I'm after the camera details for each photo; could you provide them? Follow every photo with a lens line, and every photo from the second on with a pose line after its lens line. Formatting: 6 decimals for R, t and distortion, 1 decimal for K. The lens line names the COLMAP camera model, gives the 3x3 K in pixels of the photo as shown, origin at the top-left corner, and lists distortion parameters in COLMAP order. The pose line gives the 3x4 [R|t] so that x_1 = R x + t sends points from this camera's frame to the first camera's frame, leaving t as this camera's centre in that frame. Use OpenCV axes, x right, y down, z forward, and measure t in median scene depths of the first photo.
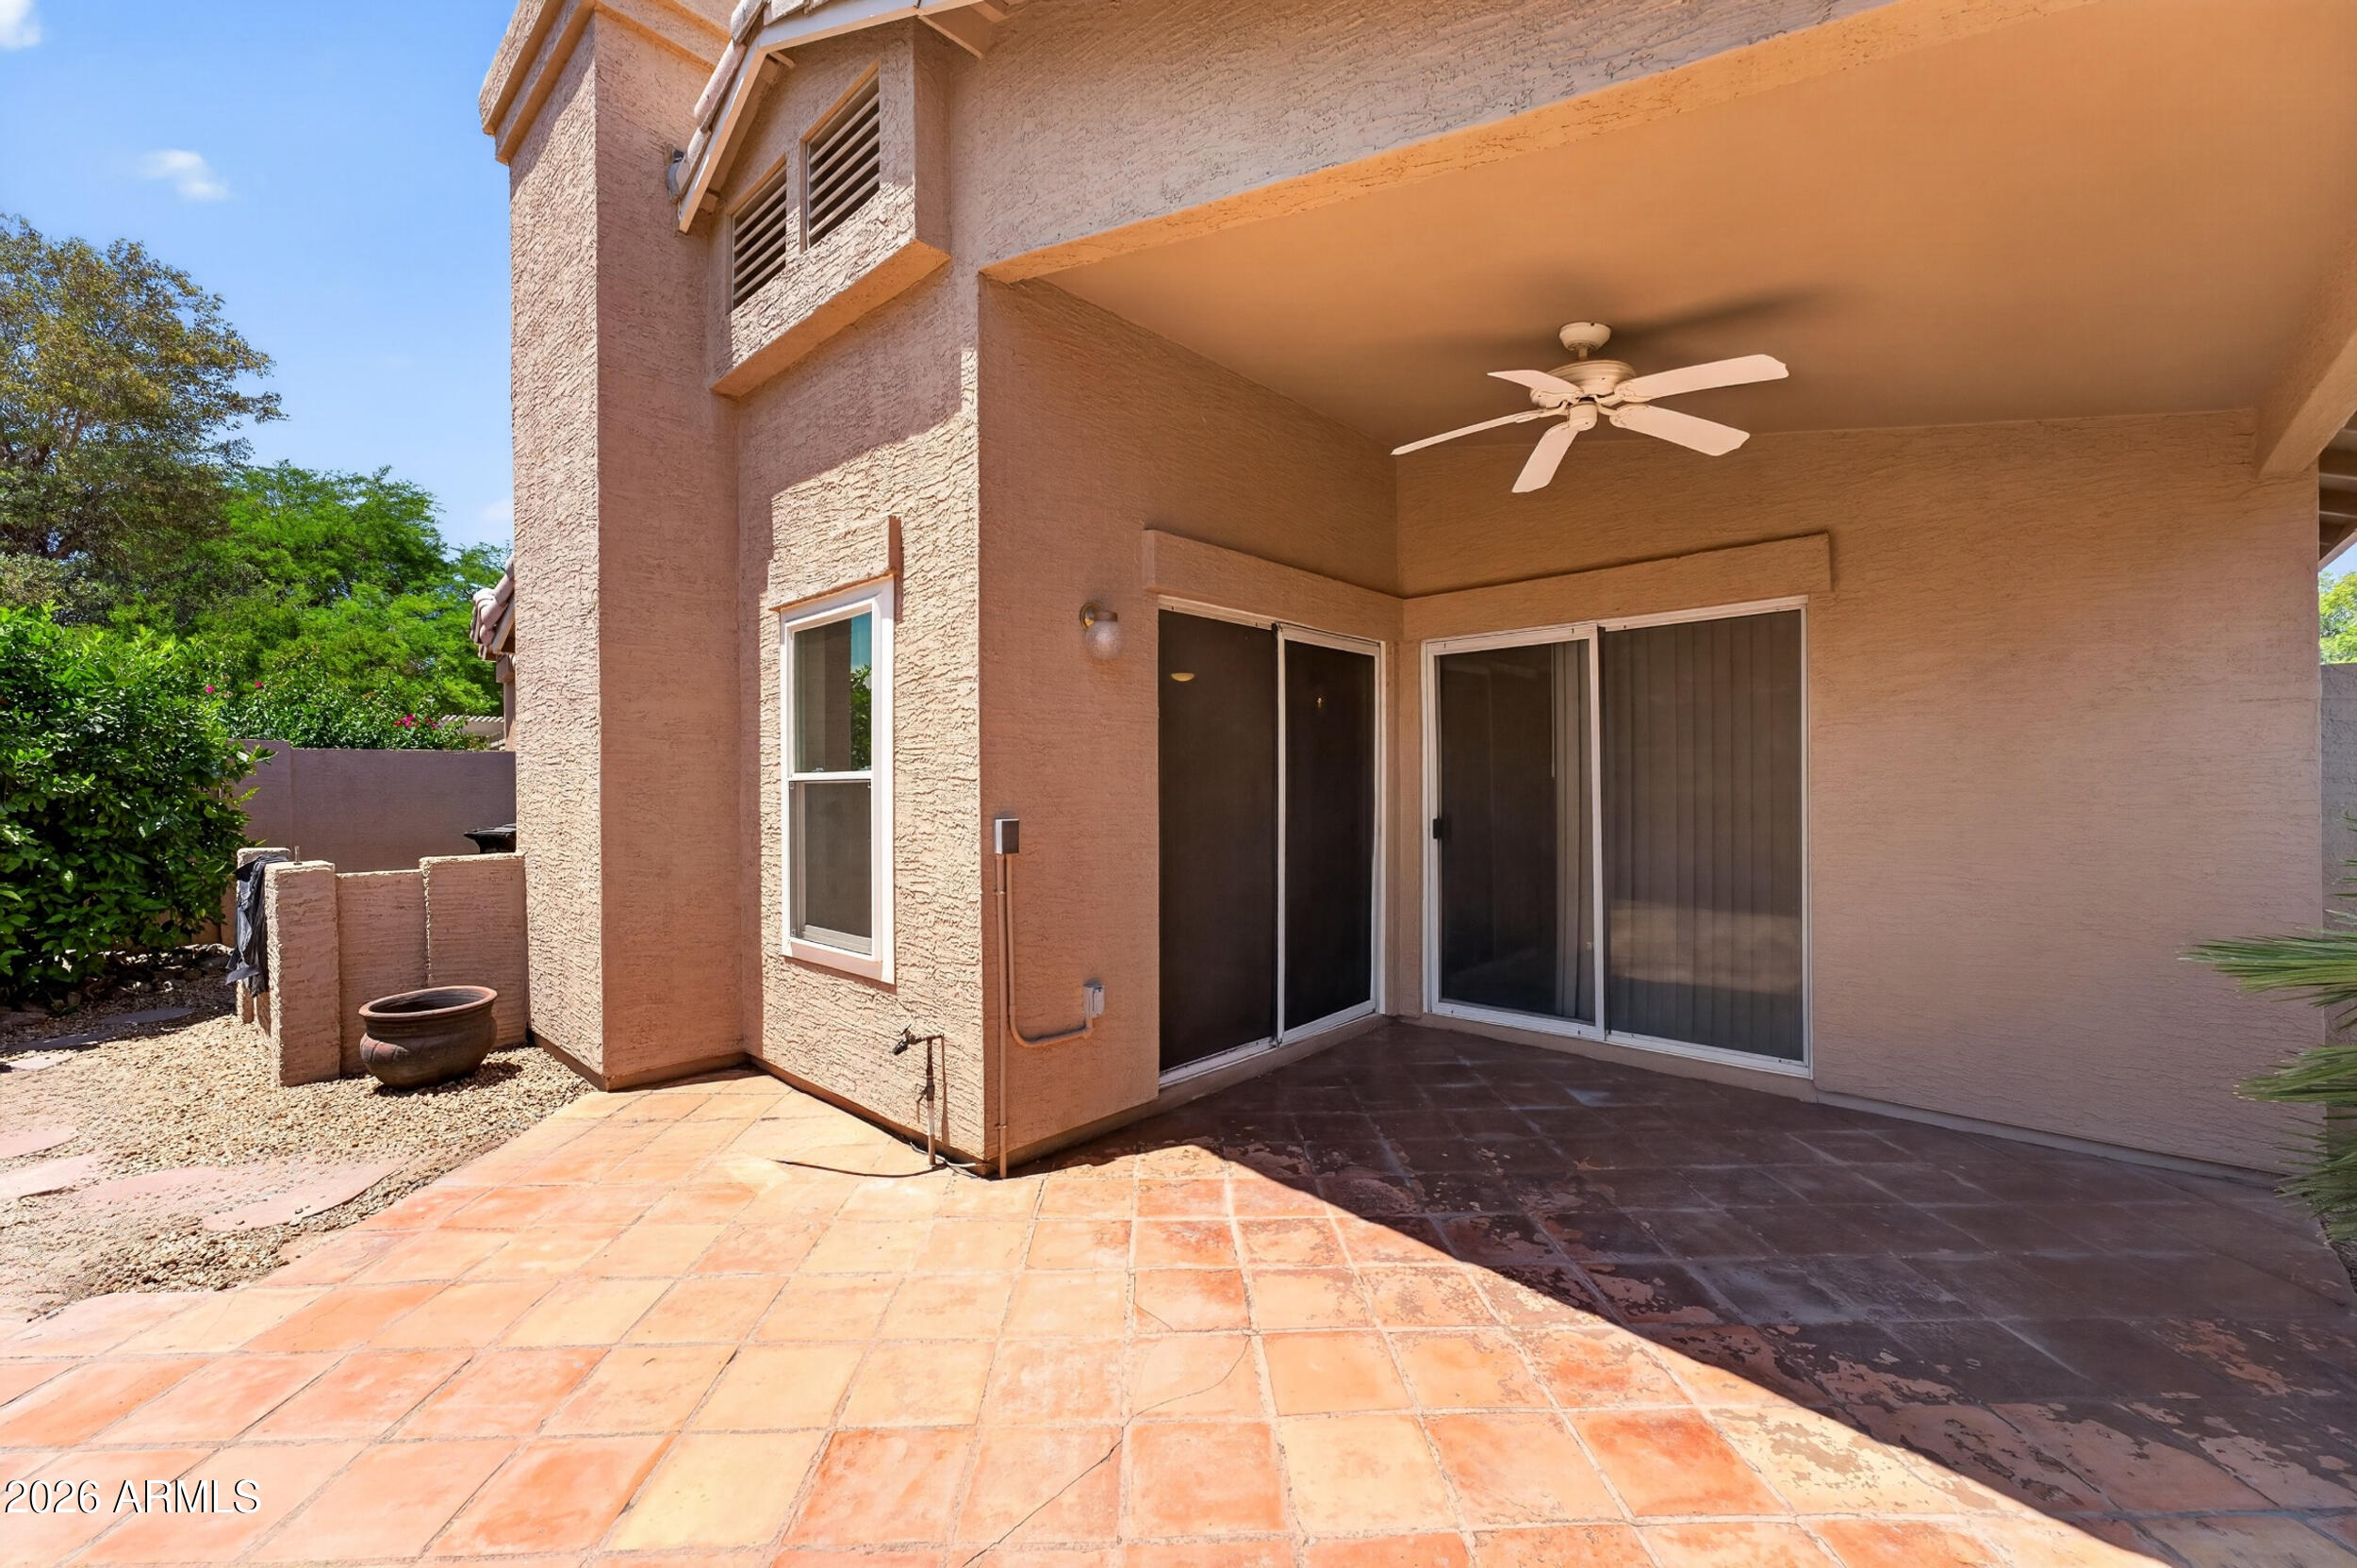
lens RADIAL K [[935.8, 0, 1173.0], [0, 935.8, 786.6], [0, 0, 1]] dist [-0.004255, 0.000606]
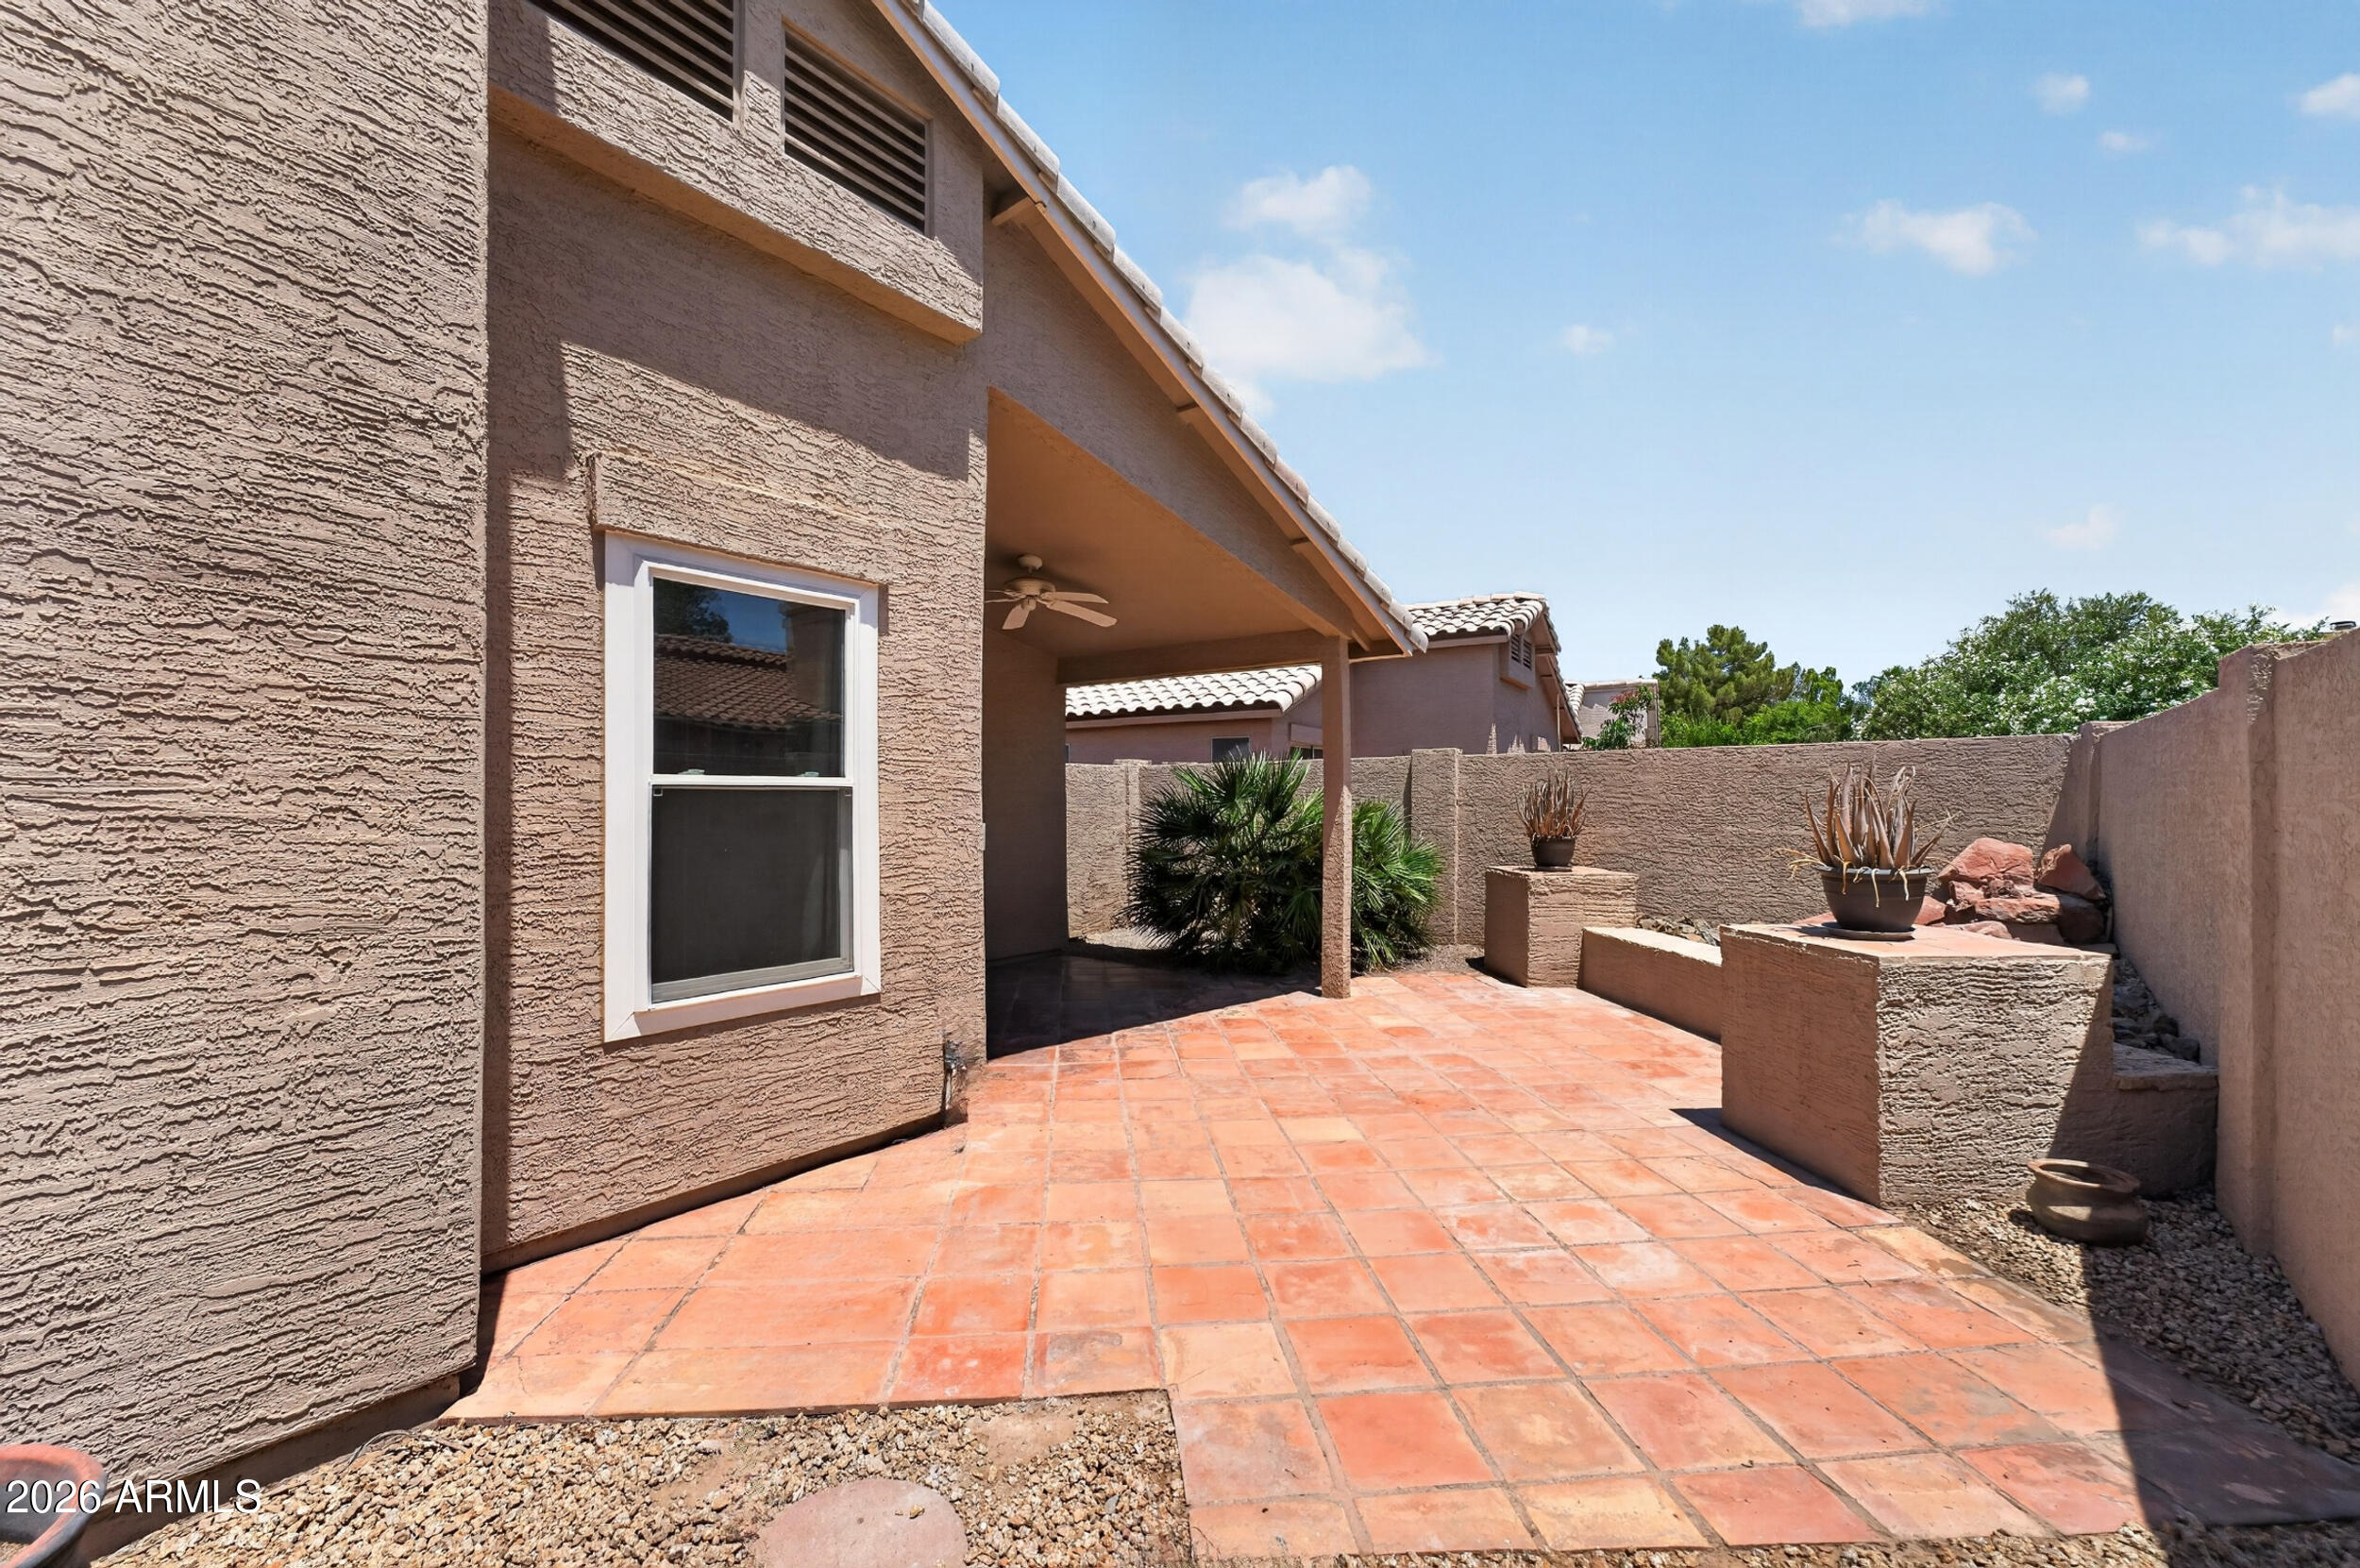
lens RADIAL K [[937.0, 0, 1173.2], [0, 937.0, 790.4], [0, 0, 1]] dist [-0.004255, 0.000606]
pose [[-0.060868, 0.016283, 0.998013, -1.410540], [-0.004853, 0.999850, -0.016609, 0.009678], [-0.998134, -0.005854, -0.060780, 0.798626]]
